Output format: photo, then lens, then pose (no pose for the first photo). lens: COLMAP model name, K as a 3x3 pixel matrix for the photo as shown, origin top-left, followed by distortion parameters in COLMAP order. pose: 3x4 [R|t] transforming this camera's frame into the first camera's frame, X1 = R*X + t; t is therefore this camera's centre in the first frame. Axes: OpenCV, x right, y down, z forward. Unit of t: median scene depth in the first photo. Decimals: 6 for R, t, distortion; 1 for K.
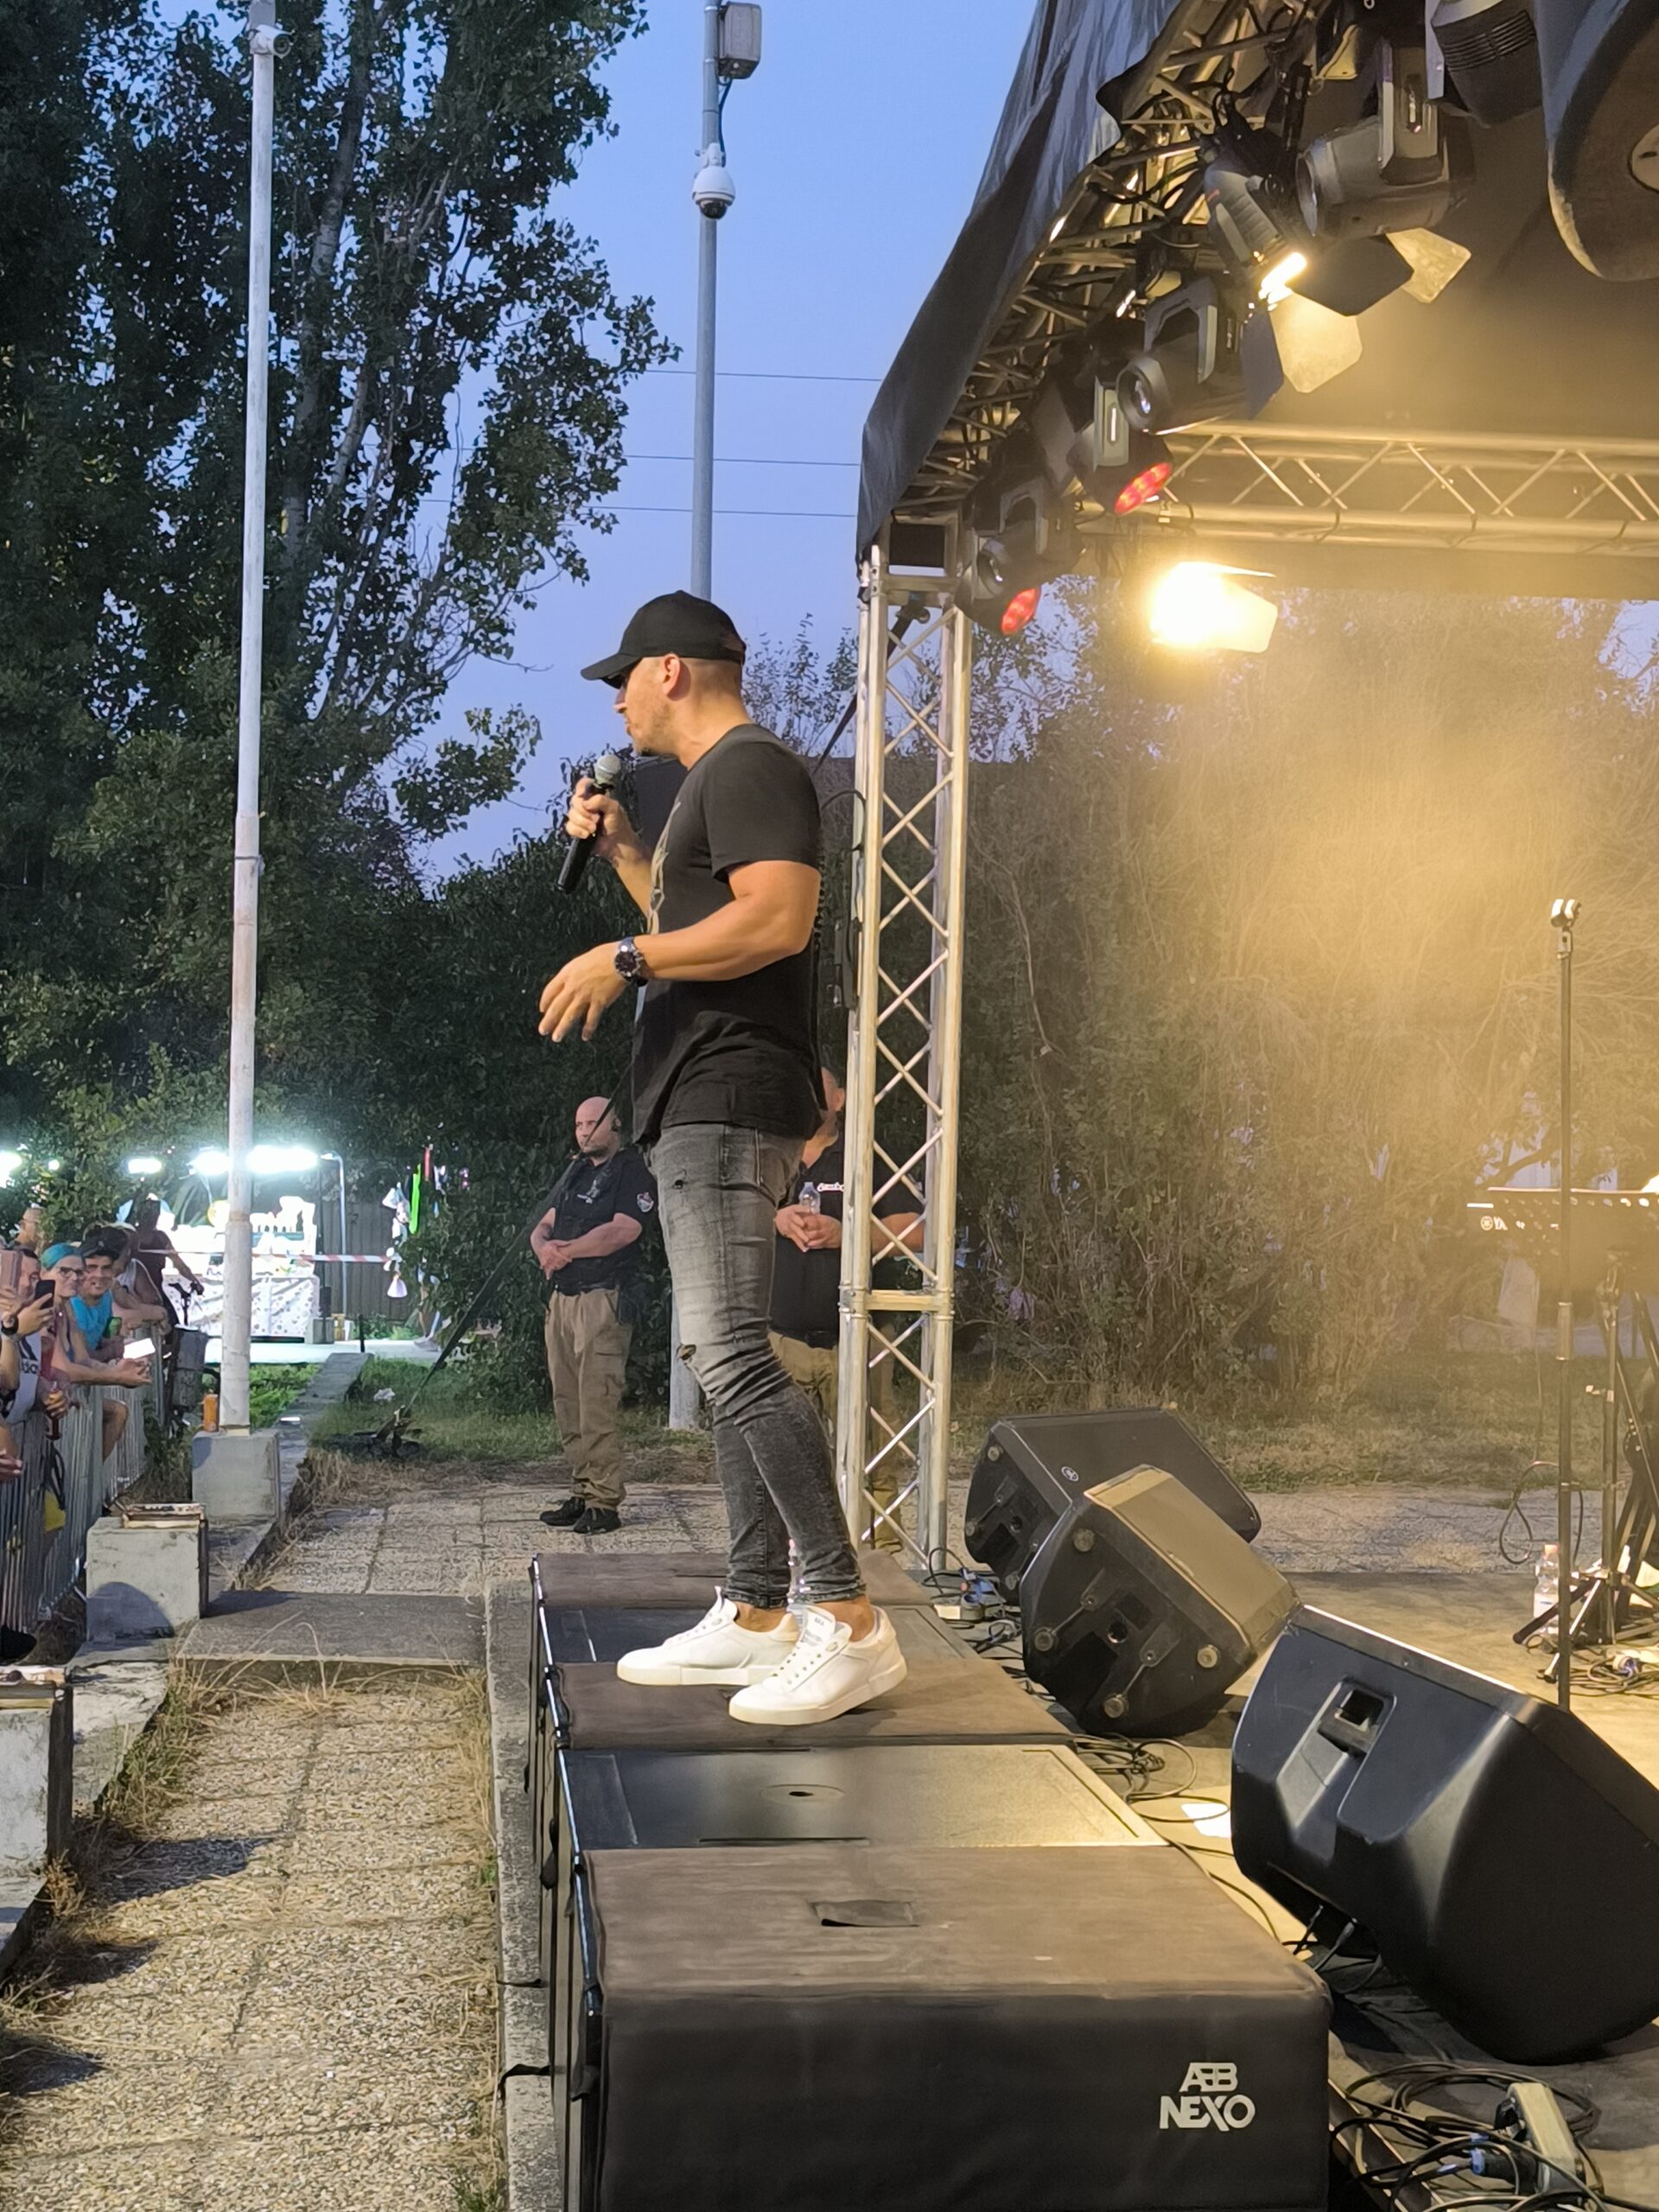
lens RADIAL K [[2921.5, 0, 838.6], [0, 2921.5, 1117.4], [0, 0, 1]] dist [0.053878, 0.000000]
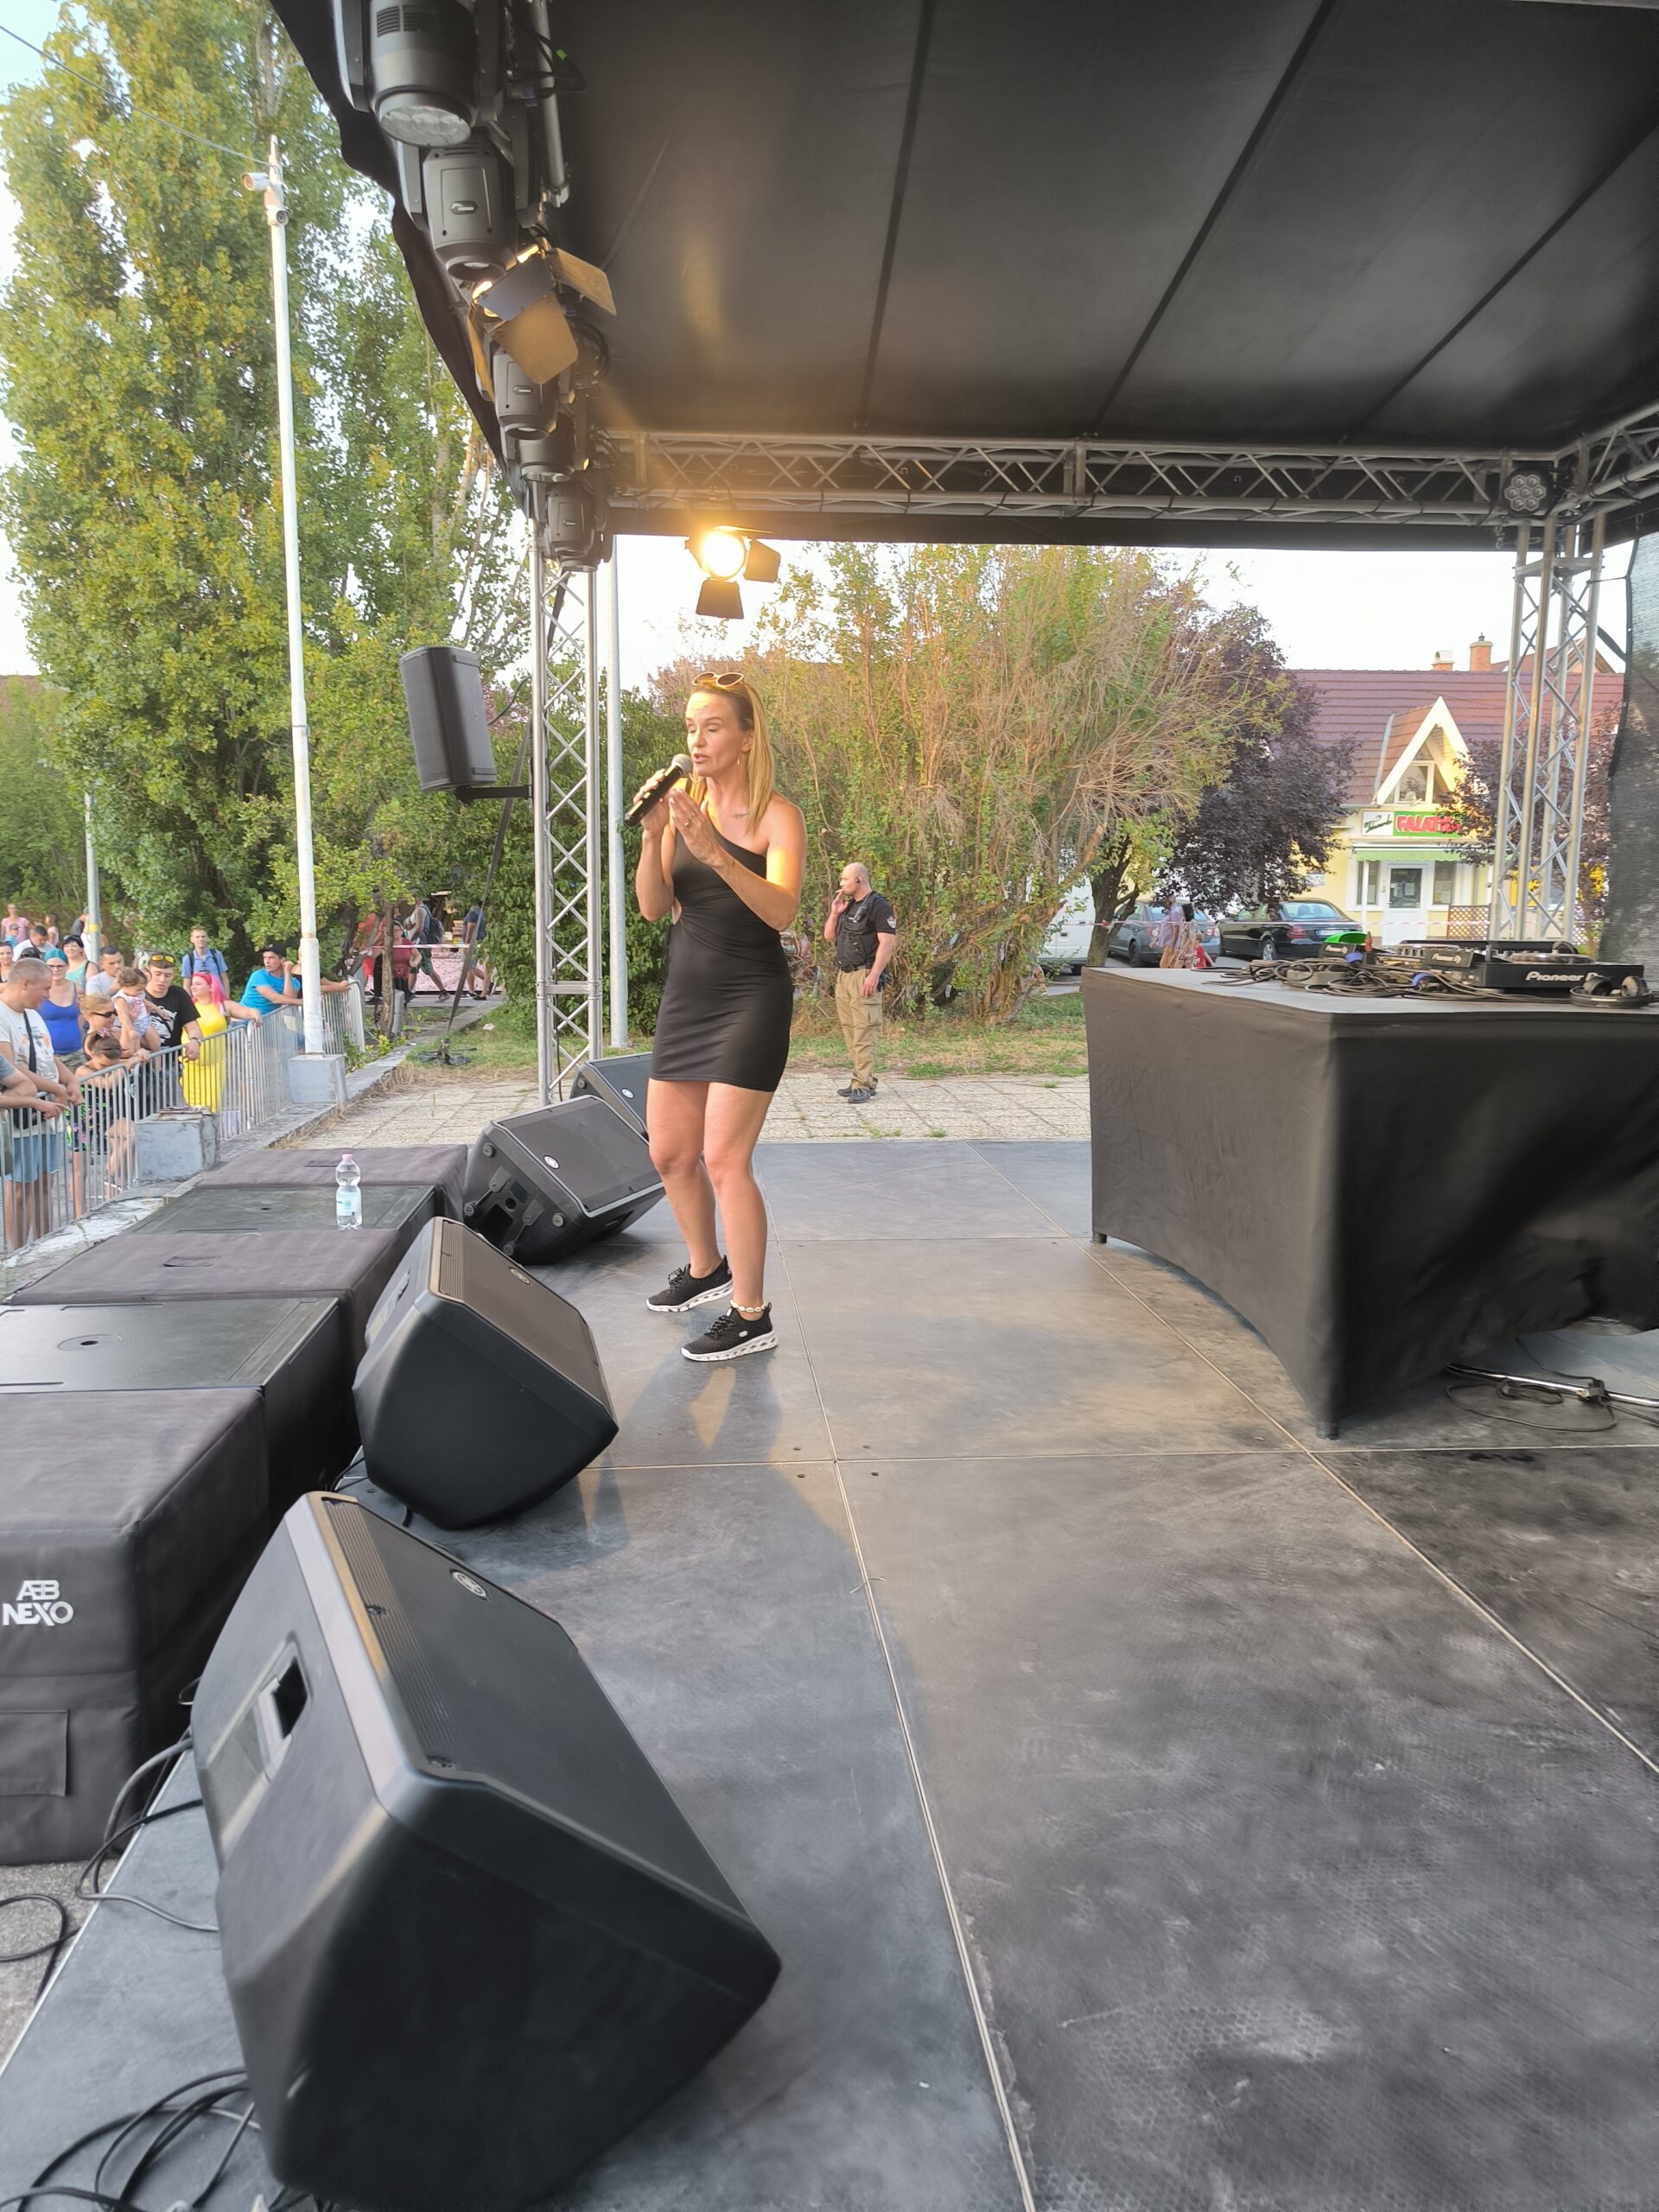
lens RADIAL K [[1552.3, 0, 834.2], [0, 1552.3, 1075.3], [0, 0, 1]] dist [0.048535, -0.036458]
pose [[0.999467, -0.013498, -0.029715, 0.196890], [0.017387, 0.990721, 0.134796, -0.004957], [0.027620, -0.135241, 0.990428, 0.109383]]
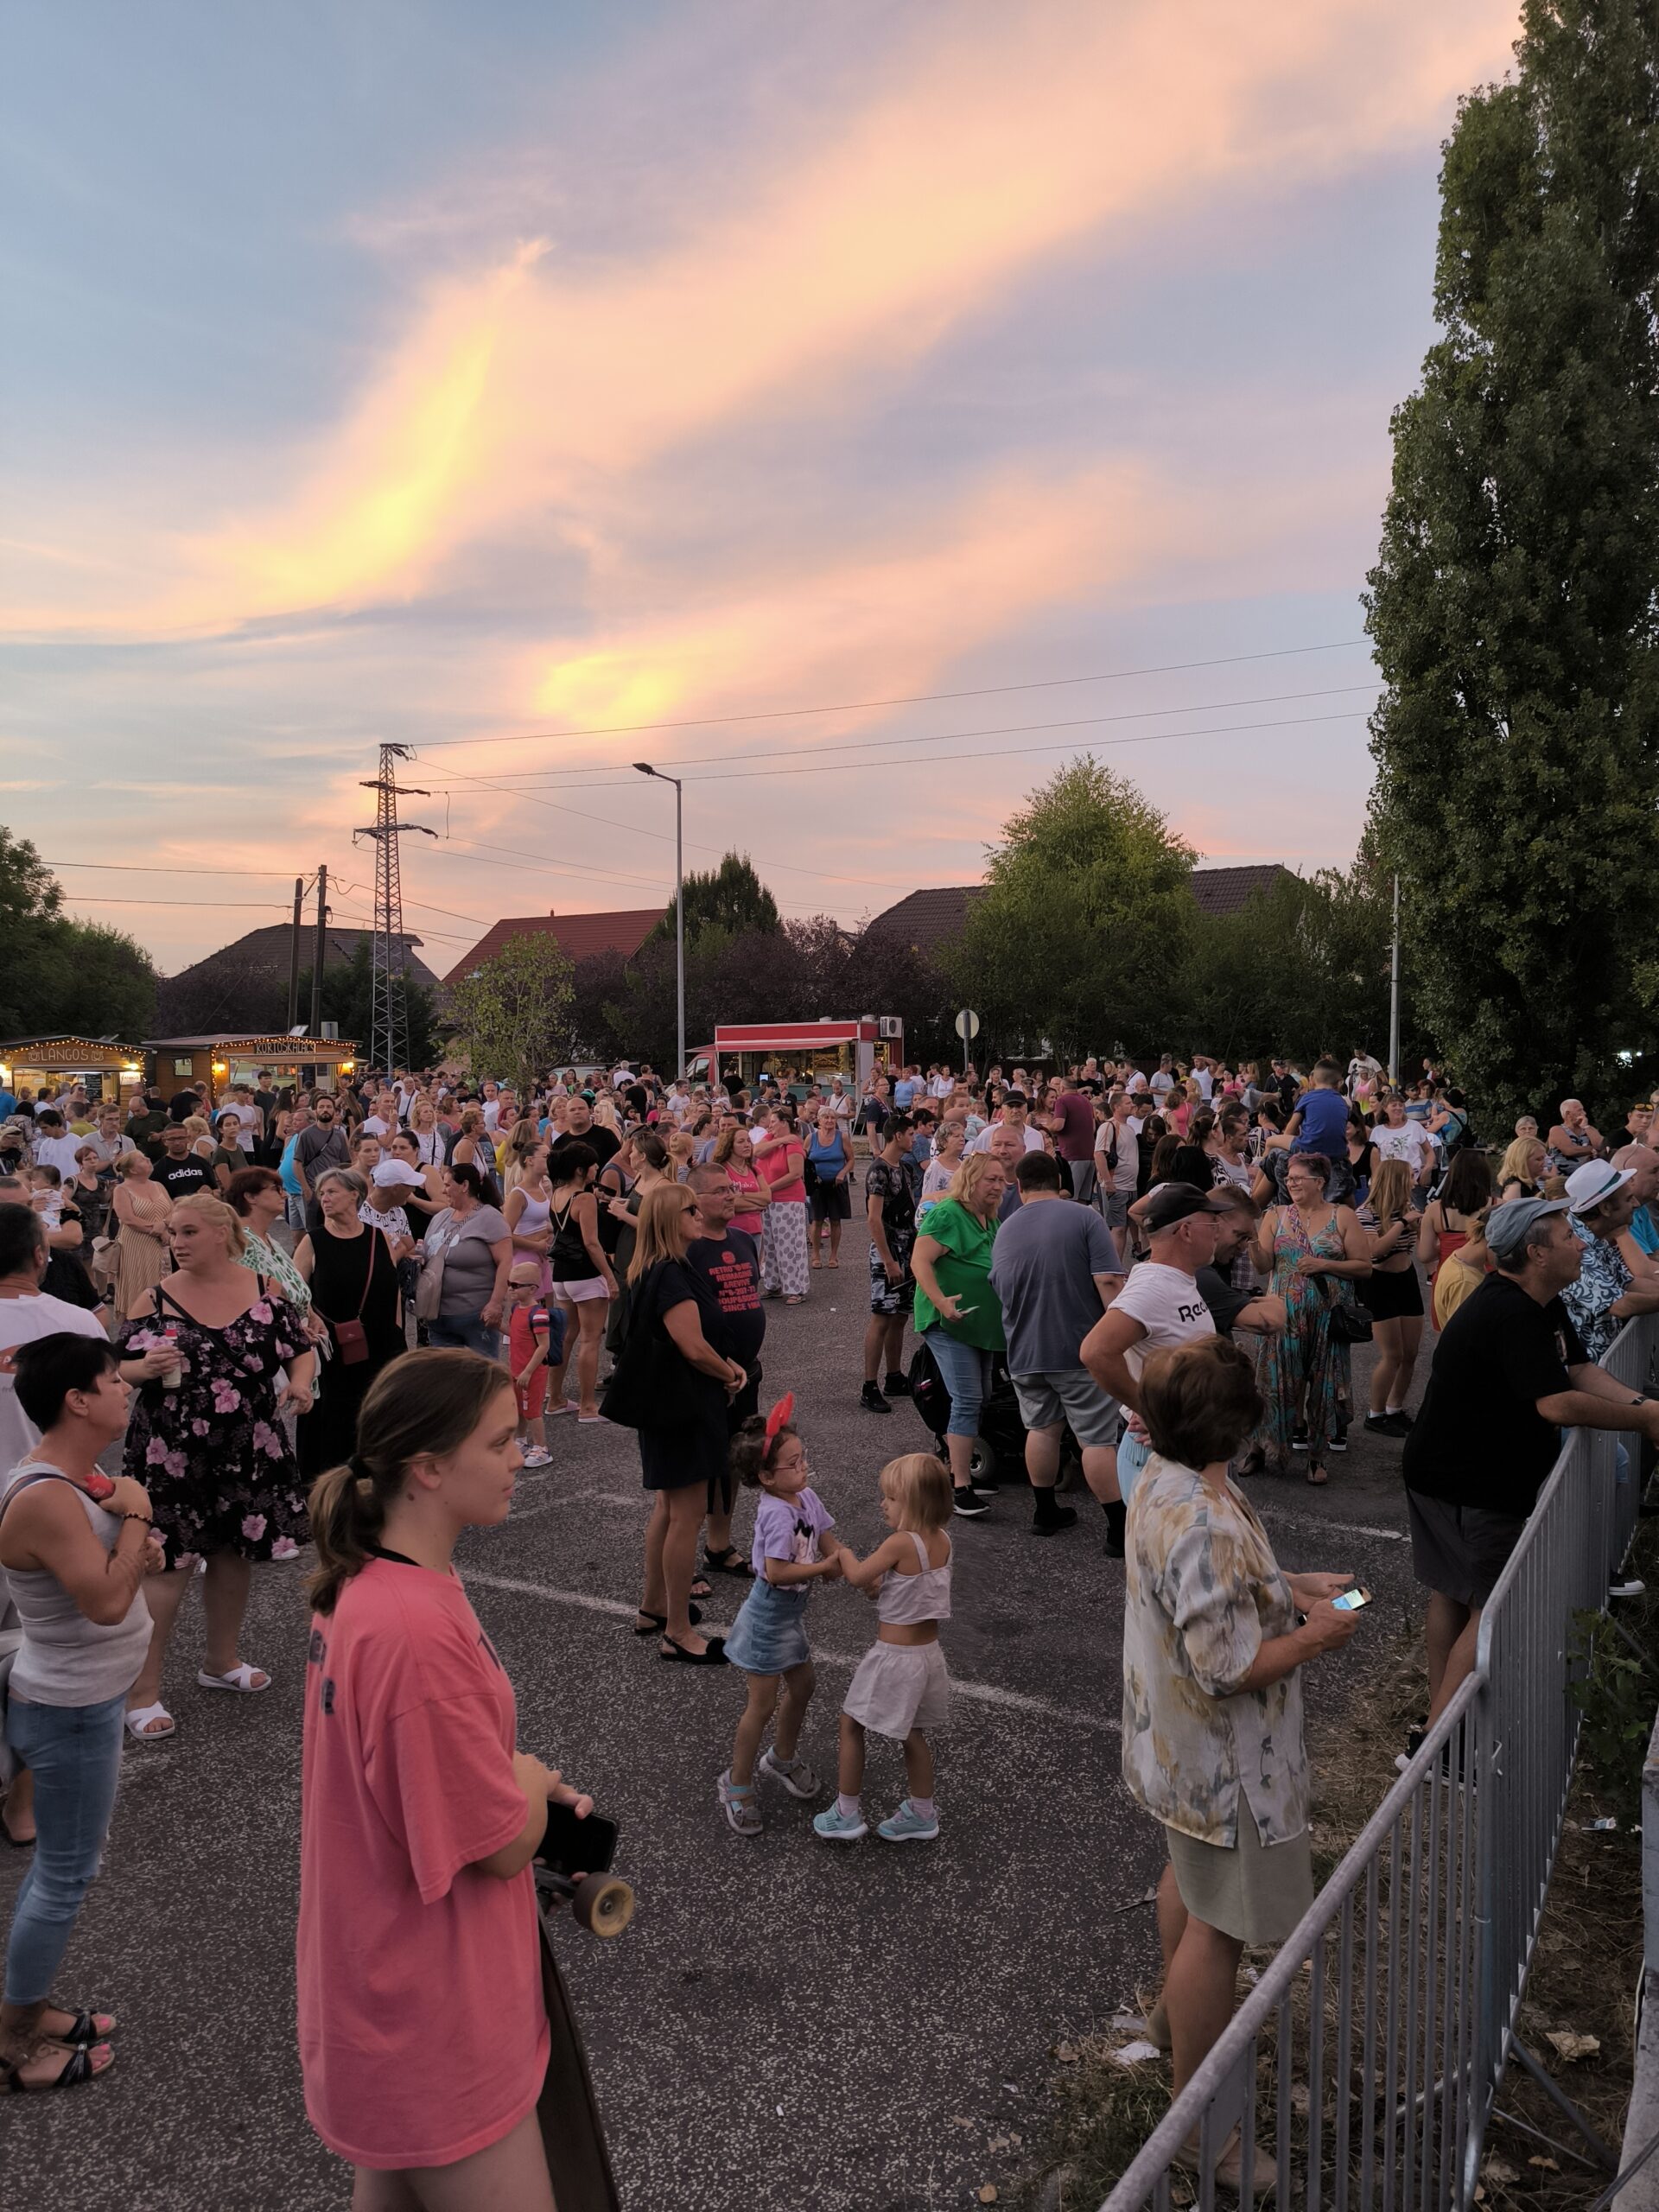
lens RADIAL K [[1552.3, 0, 846.0], [0, 1552.3, 1095.5], [0, 0, 1]] dist [0.048535, -0.036458]
pose [[0.776659, -0.008341, -0.629866, -0.067458], [0.033353, 0.999054, 0.027896, -0.011100], [0.629038, -0.042674, 0.776202, -0.319085]]
